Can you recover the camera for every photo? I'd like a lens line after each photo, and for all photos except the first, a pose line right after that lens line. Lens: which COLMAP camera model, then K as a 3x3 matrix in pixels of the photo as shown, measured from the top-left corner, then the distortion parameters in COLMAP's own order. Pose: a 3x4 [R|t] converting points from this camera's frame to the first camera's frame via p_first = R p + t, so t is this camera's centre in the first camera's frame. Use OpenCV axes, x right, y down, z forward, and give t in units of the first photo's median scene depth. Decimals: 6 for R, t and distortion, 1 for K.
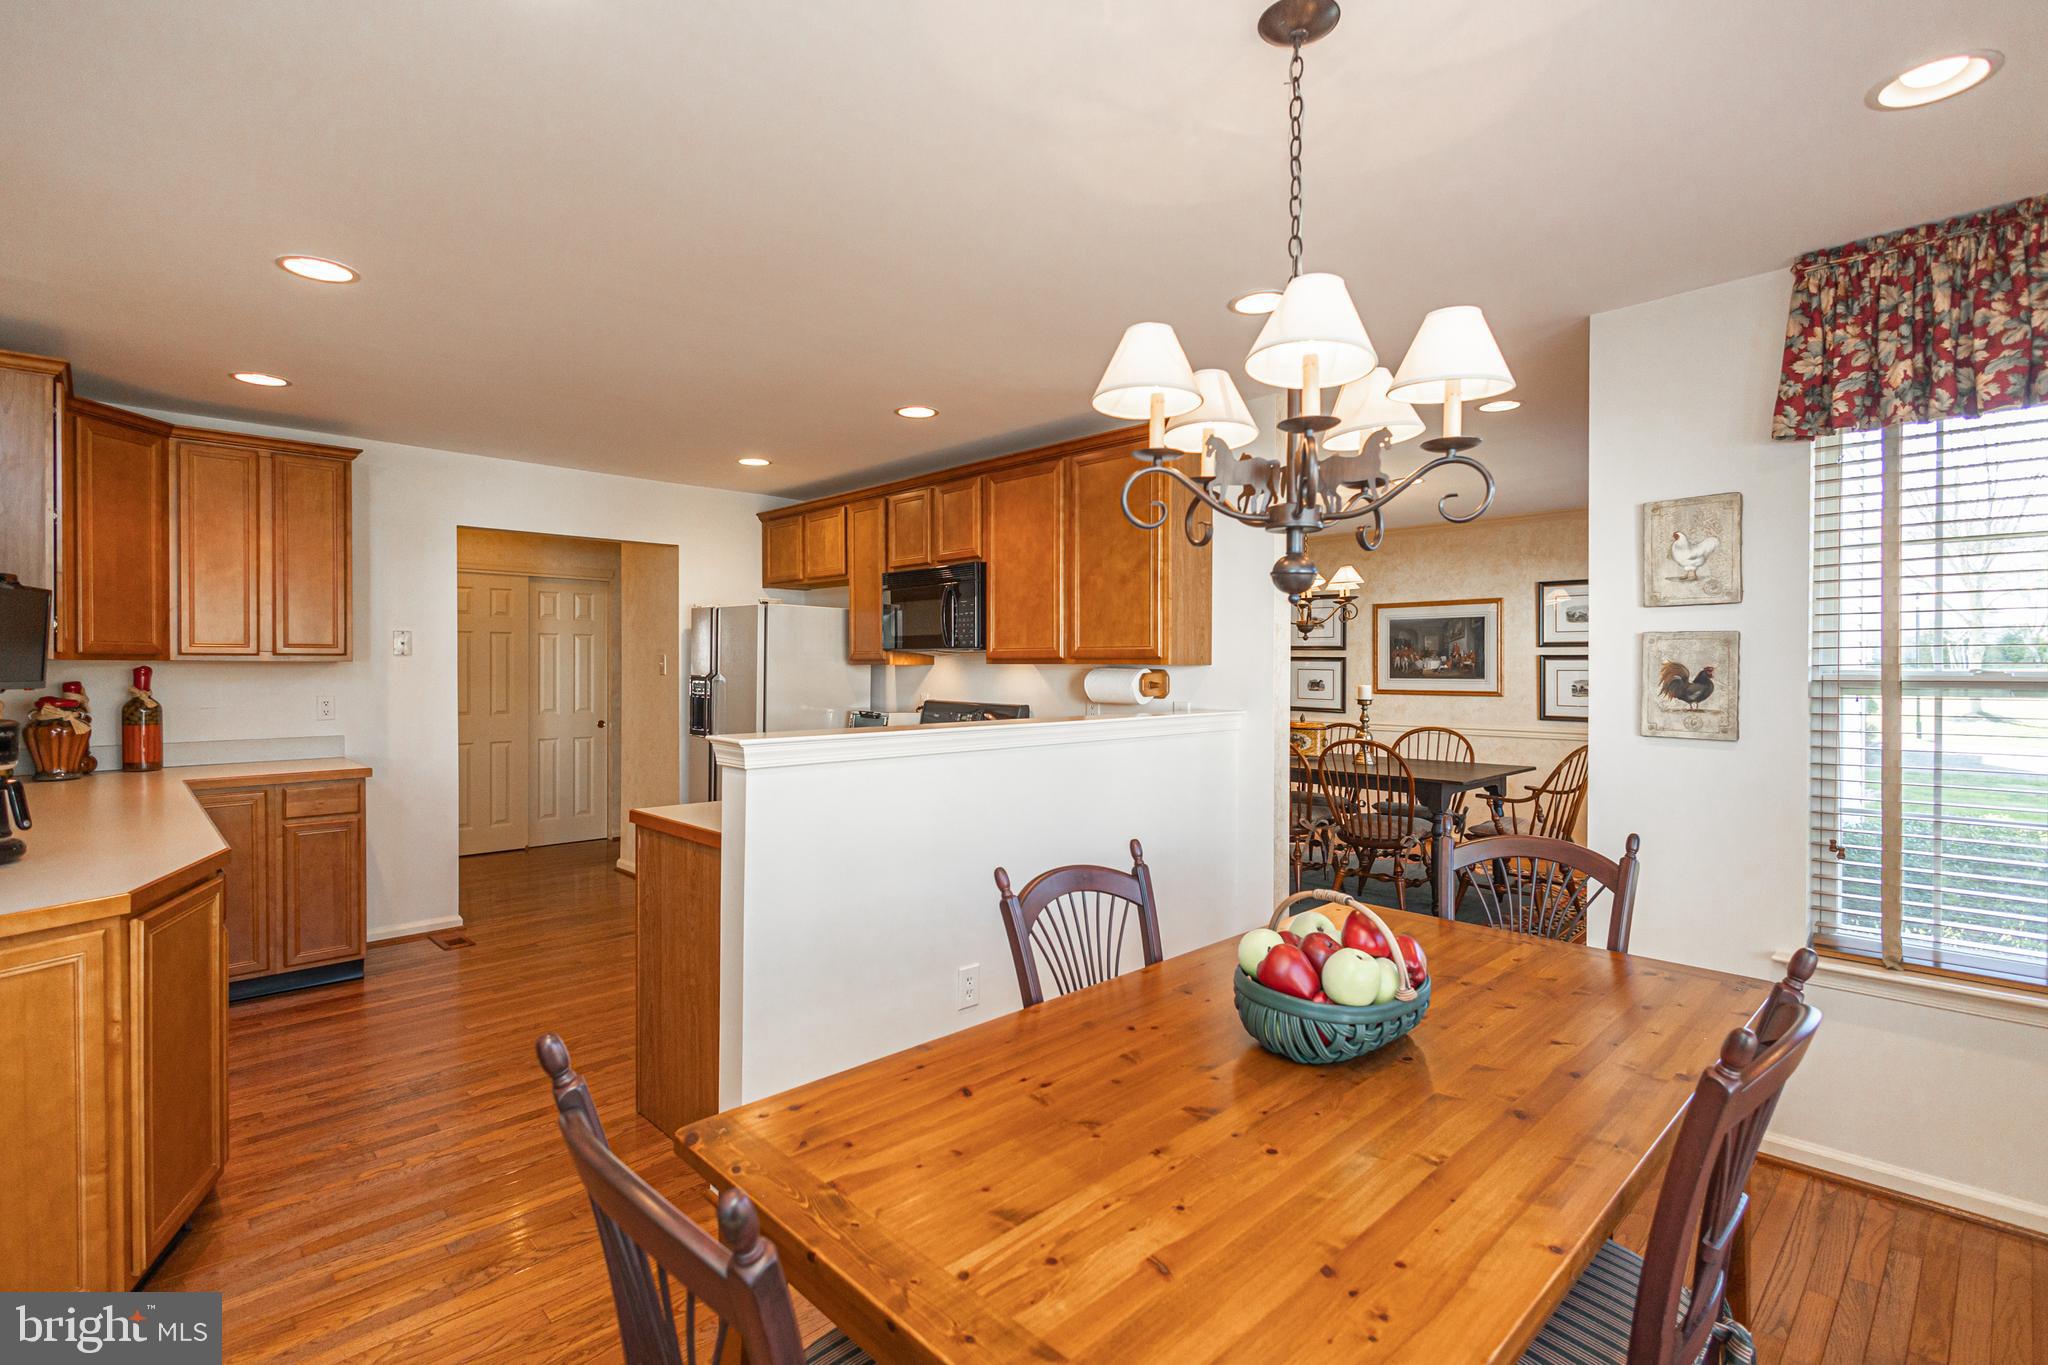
lens RADIAL K [[947.9, 0, 1014.9], [0, 947.9, 675.6], [0, 0, 1]] dist [0.004369, -0.000275]
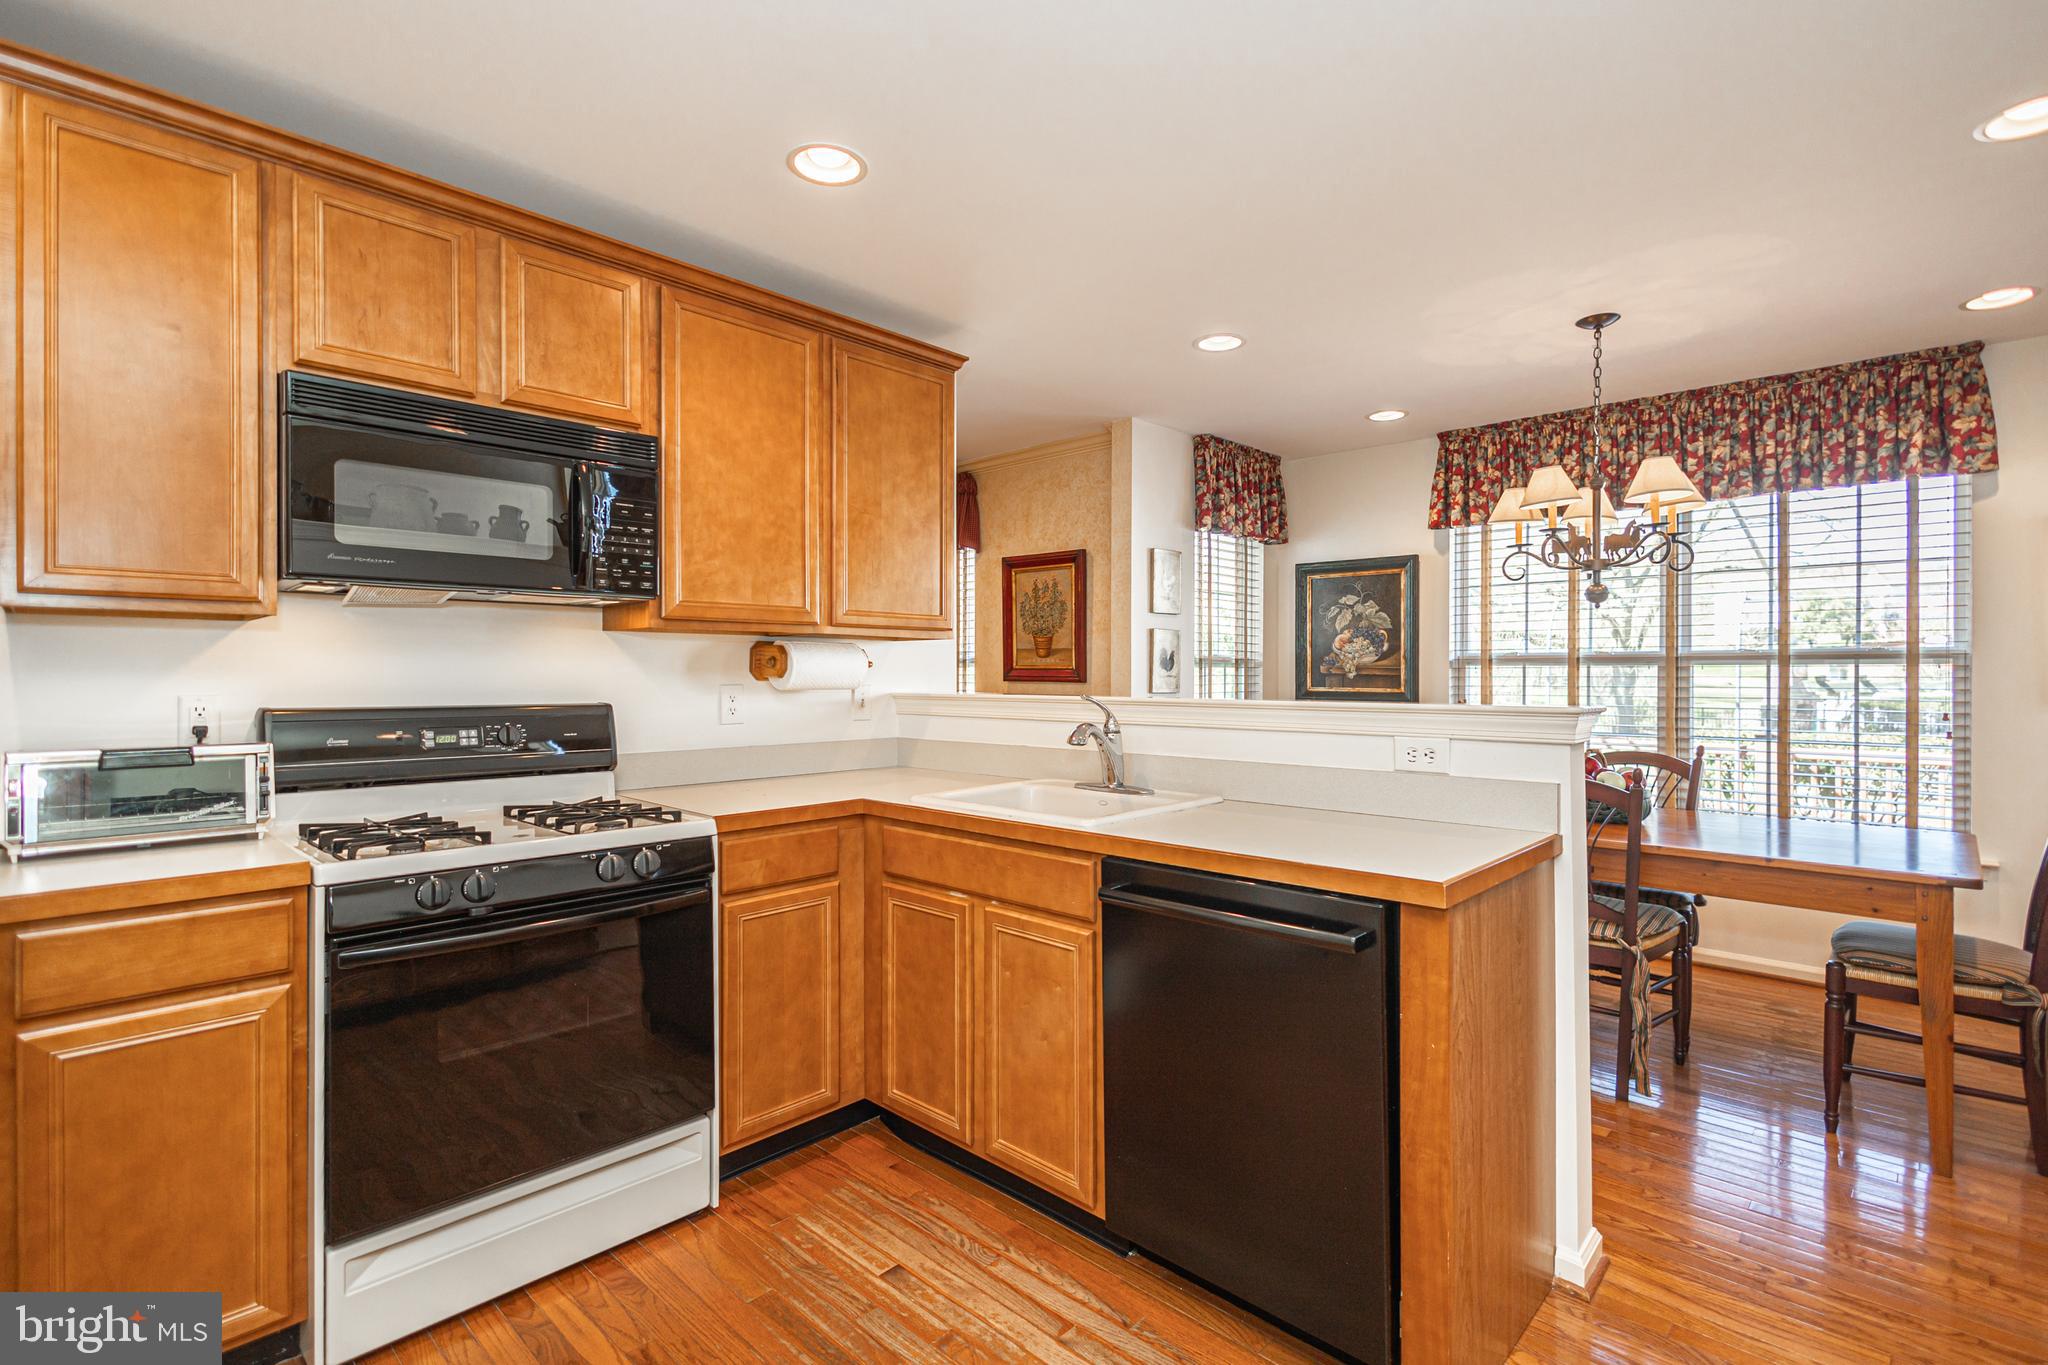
lens RADIAL K [[947.9, 0, 1014.9], [0, 947.9, 675.6], [0, 0, 1]] dist [0.004369, -0.000275]
pose [[-0.036849, -0.002848, 0.999317, -0.644482], [0.010087, 0.999944, 0.003221, 0.018055], [-0.999270, 0.010199, -0.036819, 0.891994]]
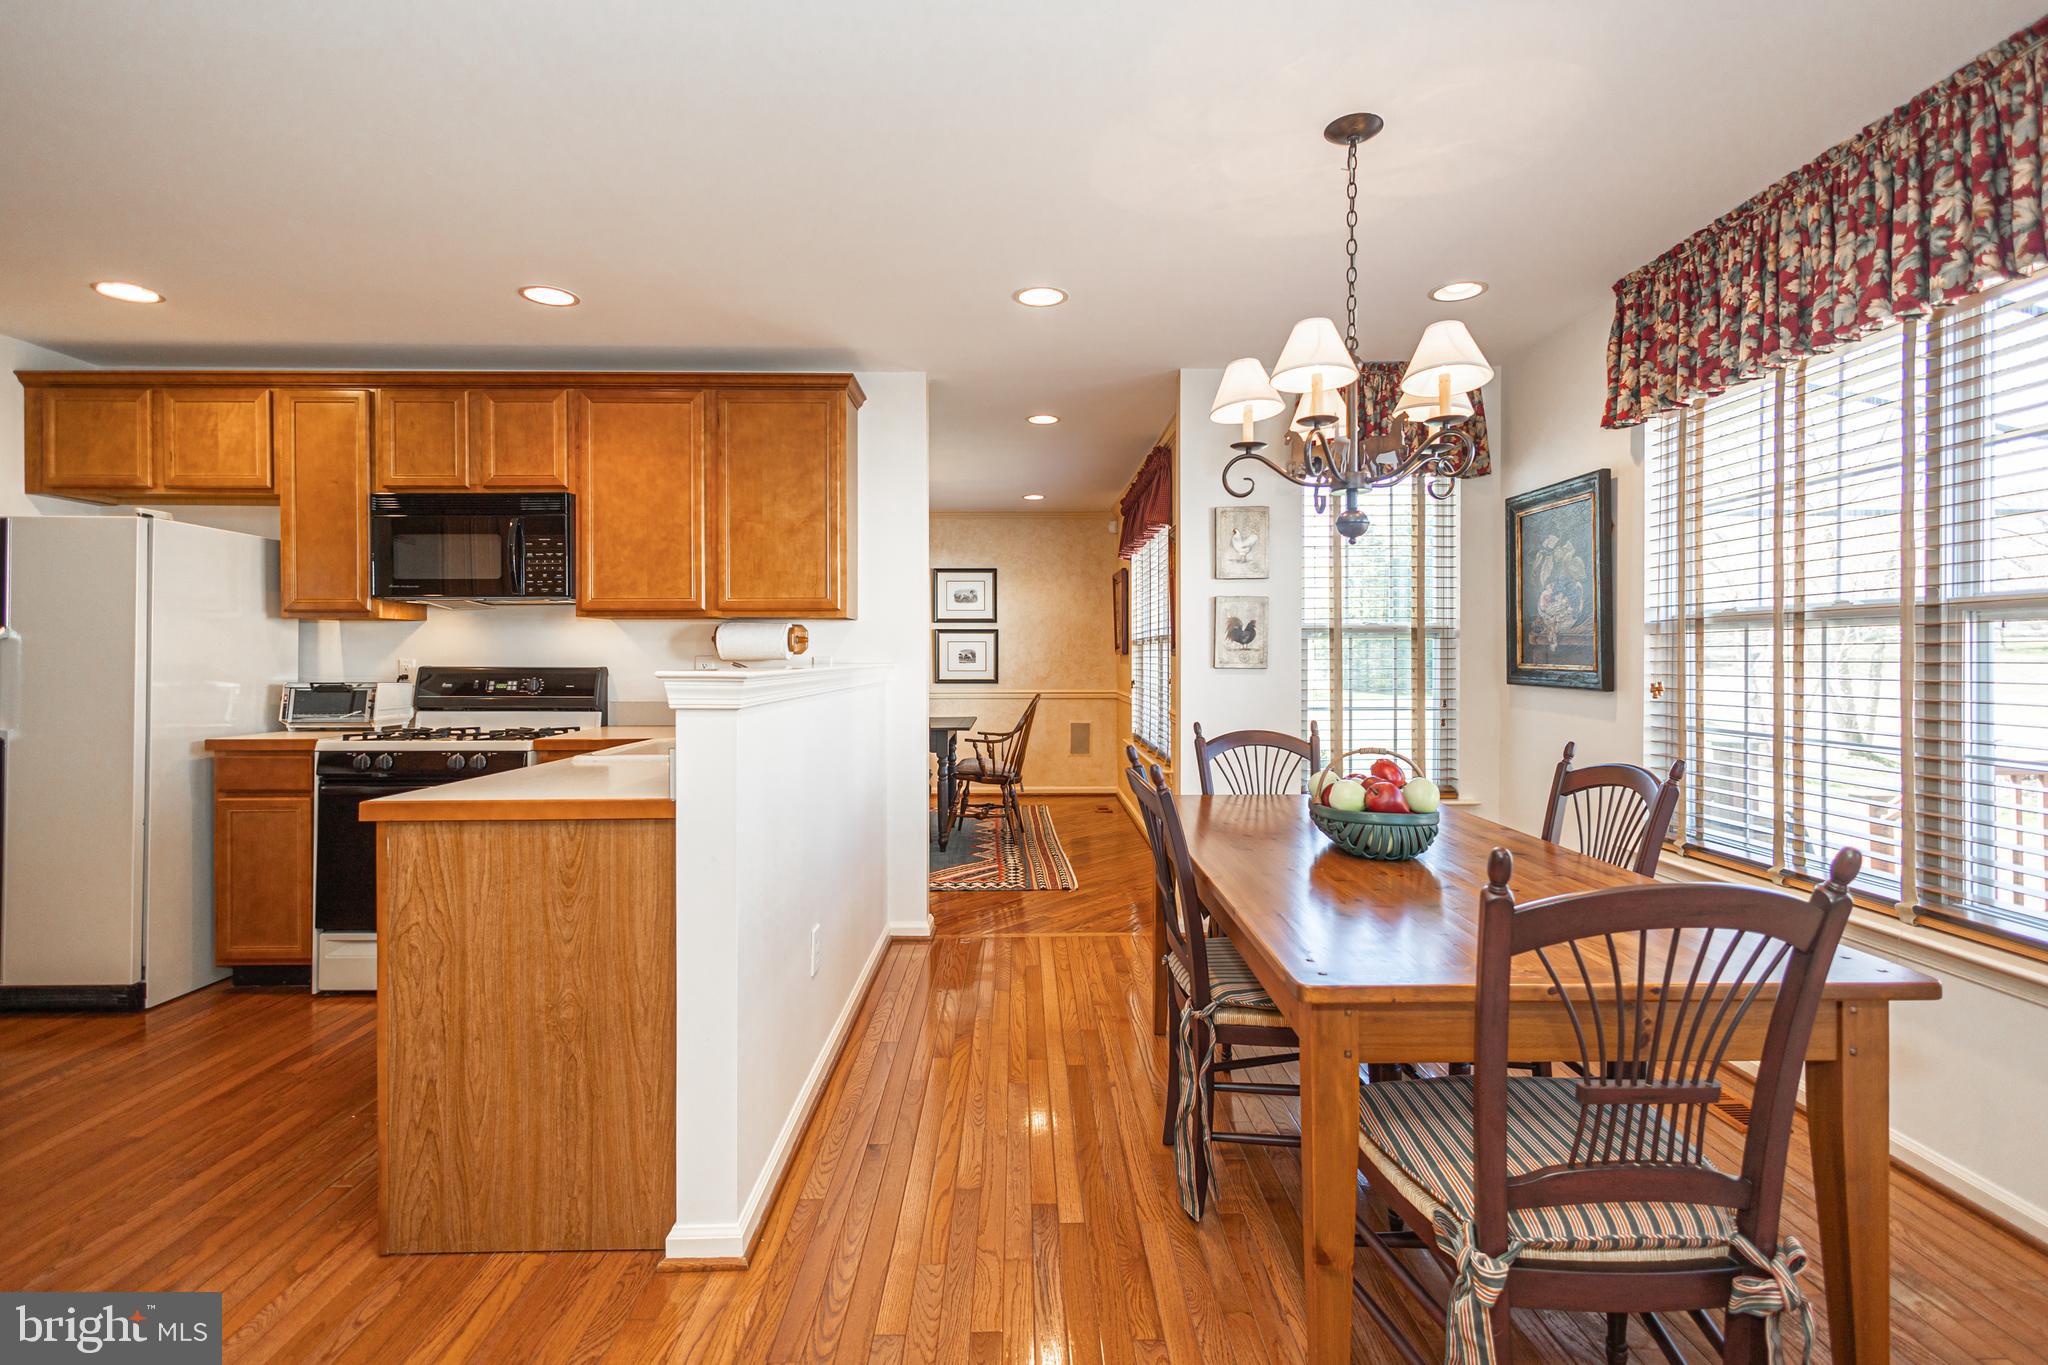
lens RADIAL K [[956.2, 0, 1022.8], [0, 956.2, 659.0], [0, 0, 1]] dist [0.009893, -0.001793]
pose [[0.685504, -0.004325, 0.728056, -0.413142], [0.010269, 0.999940, -0.003728, 0.035835], [-0.727996, 0.010032, 0.685508, 0.149405]]
